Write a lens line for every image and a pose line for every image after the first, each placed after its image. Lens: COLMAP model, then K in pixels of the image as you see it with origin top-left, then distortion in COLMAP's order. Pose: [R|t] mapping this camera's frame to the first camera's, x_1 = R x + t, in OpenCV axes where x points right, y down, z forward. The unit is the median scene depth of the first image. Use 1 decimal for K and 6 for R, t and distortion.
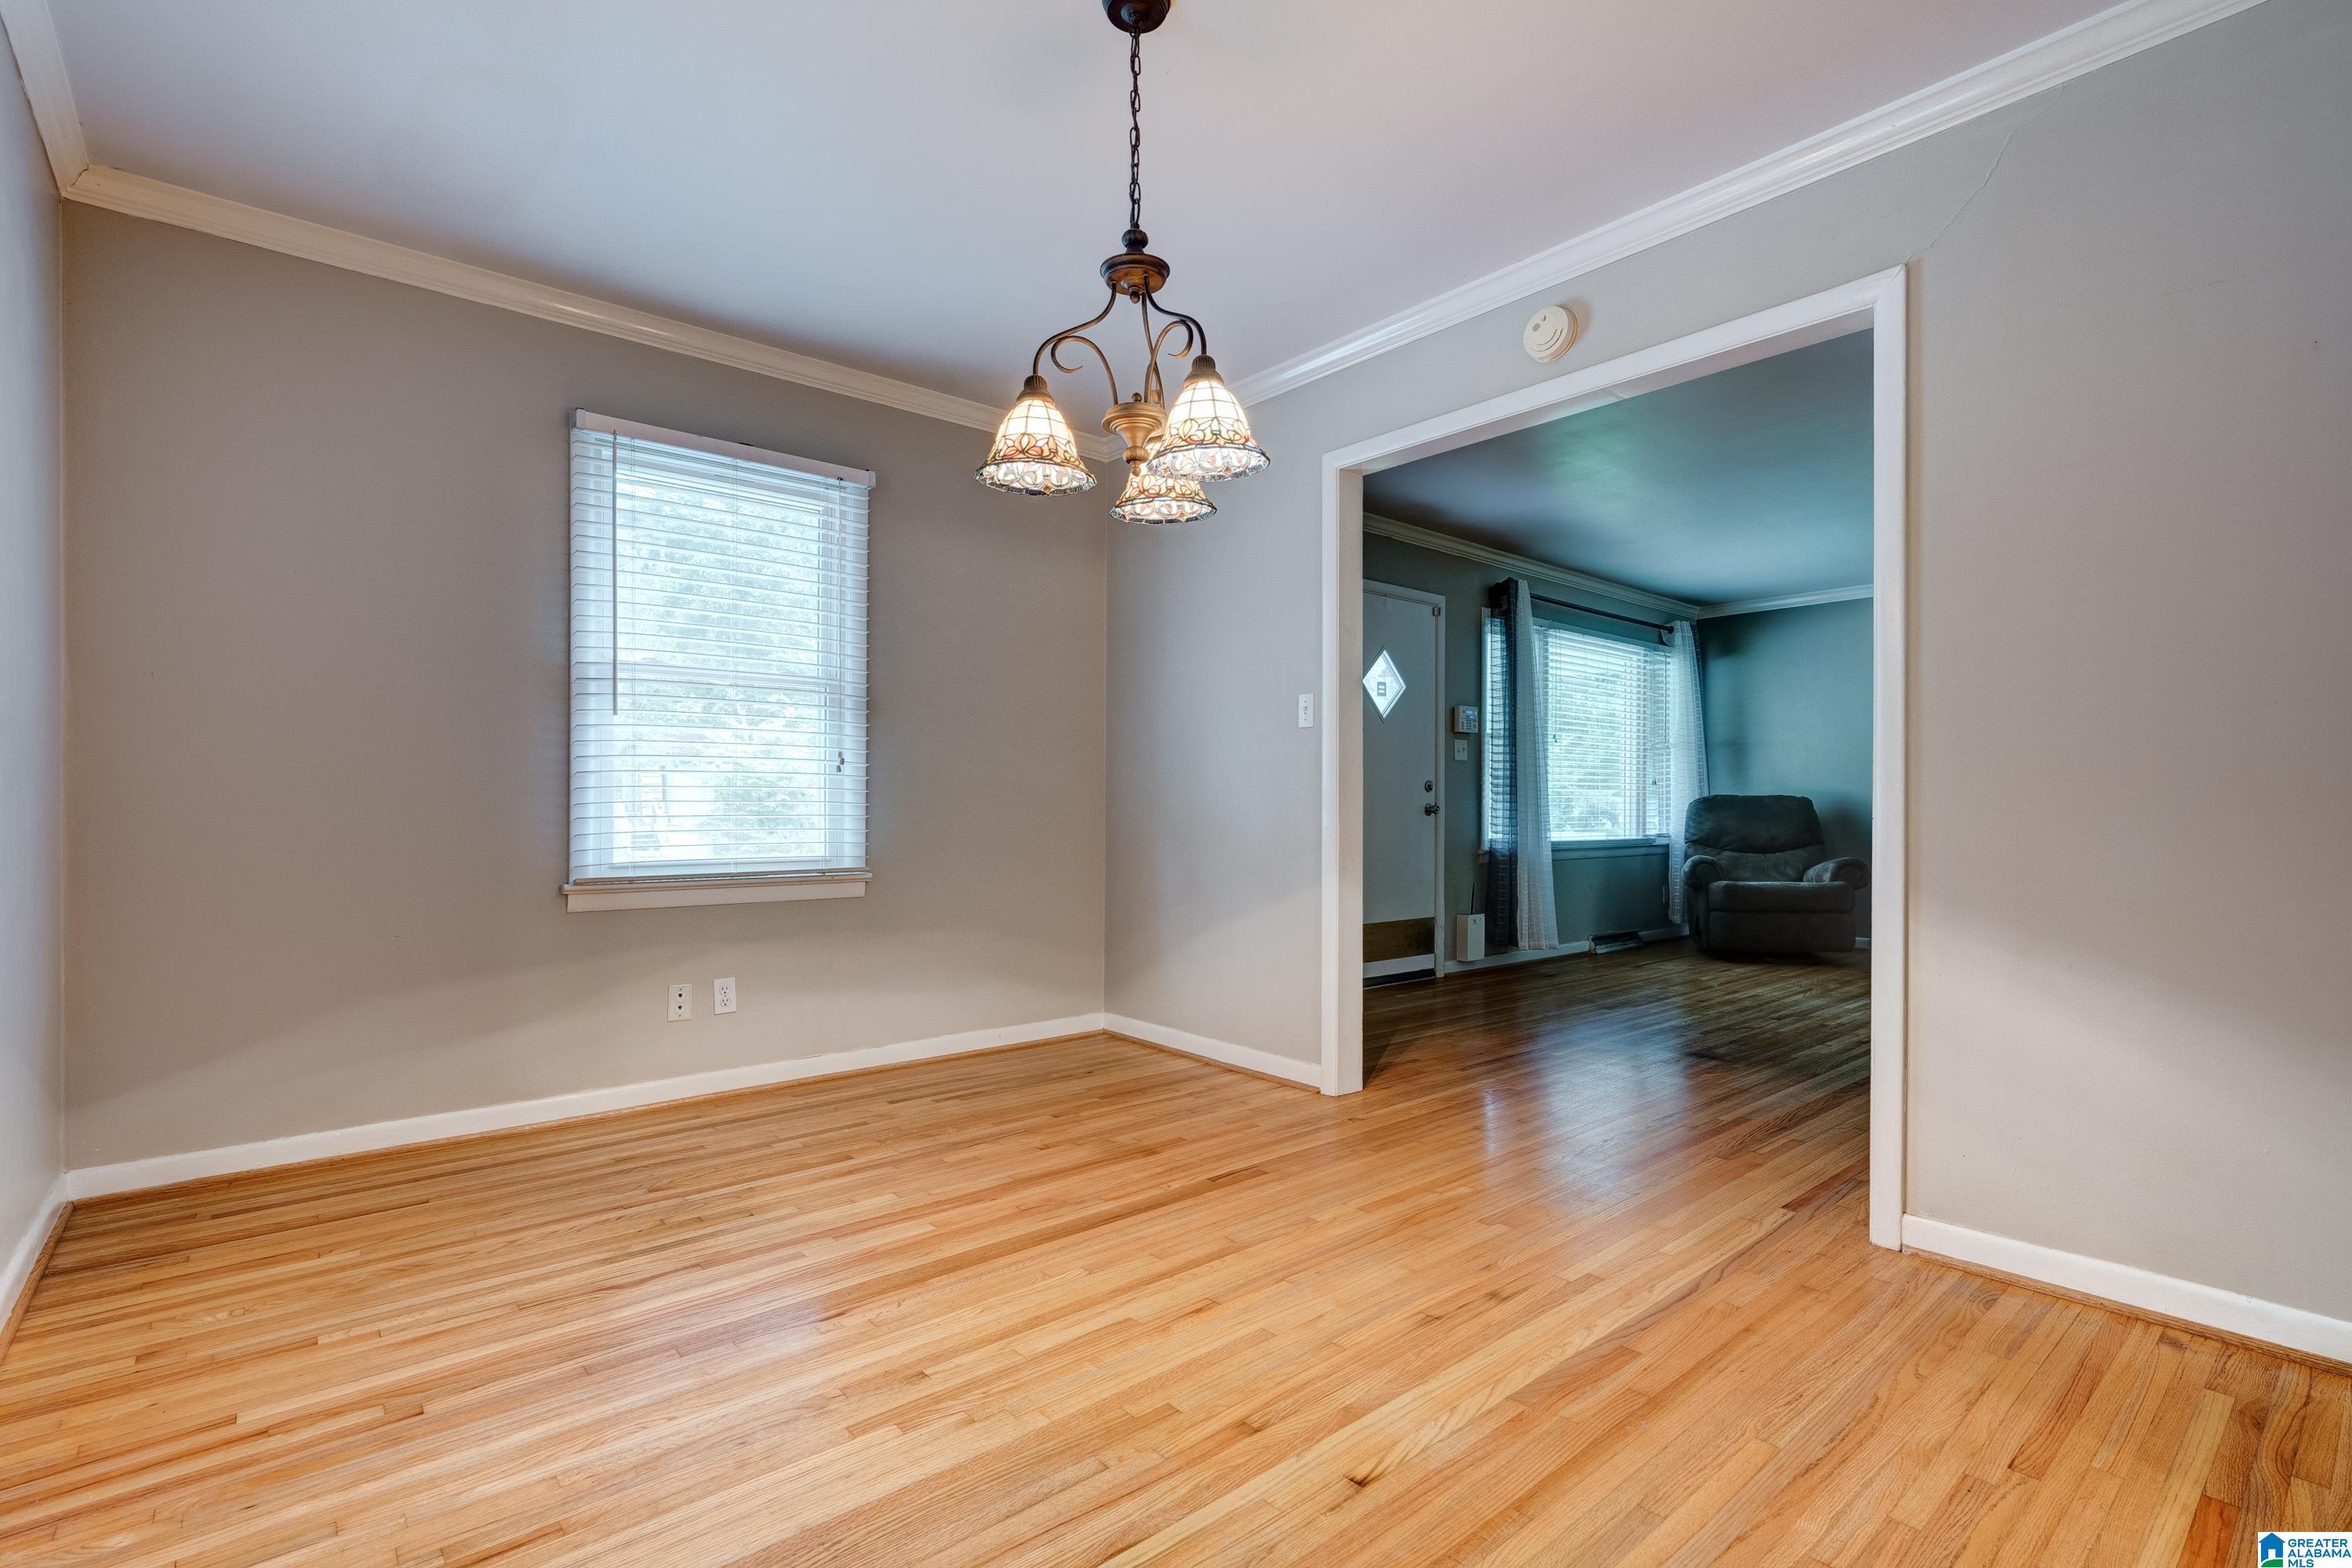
lens RADIAL K [[1081.6, 0, 1176.0], [0, 1081.6, 784.0], [0, 0, 1]] dist [-0.000846, -0.000132]
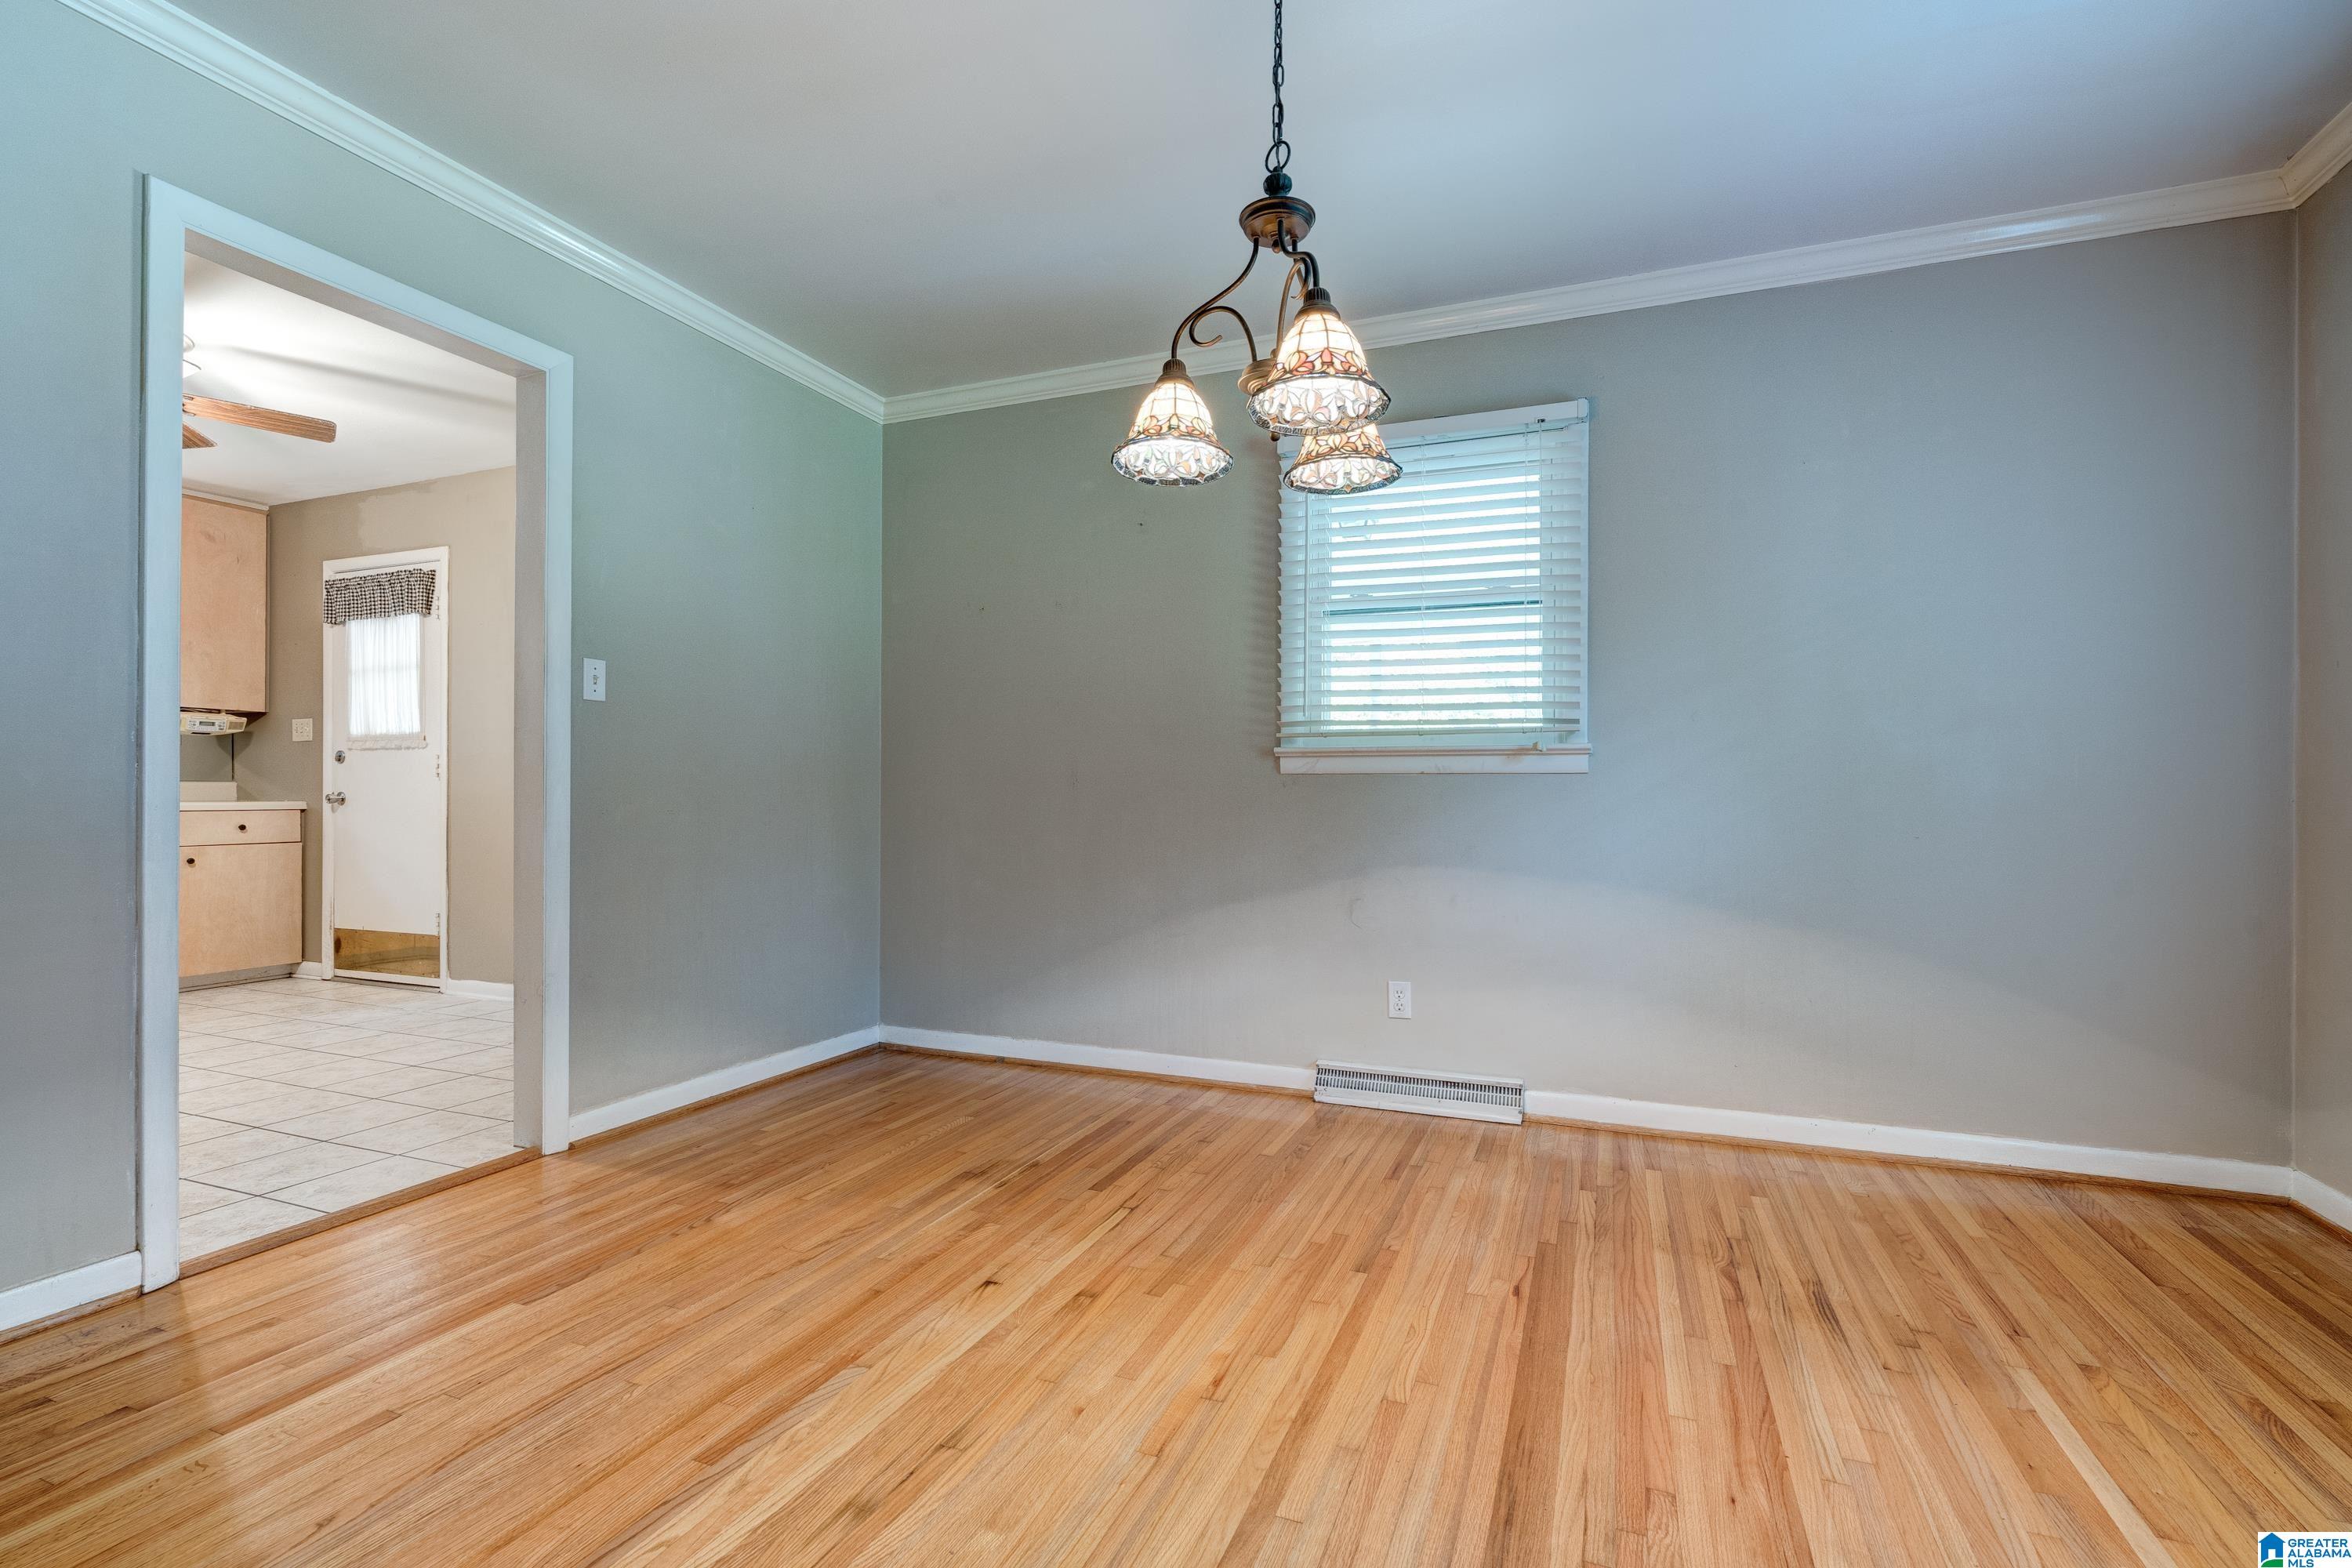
lens RADIAL K [[1081.6, 0, 1176.0], [0, 1081.6, 784.0], [0, 0, 1]] dist [-0.000846, -0.000132]
pose [[-0.887001, -0.013205, -0.461579, 0.460340], [-0.001217, 0.999654, -0.026259, 0.033253], [0.461767, -0.022730, -0.886710, 1.787069]]
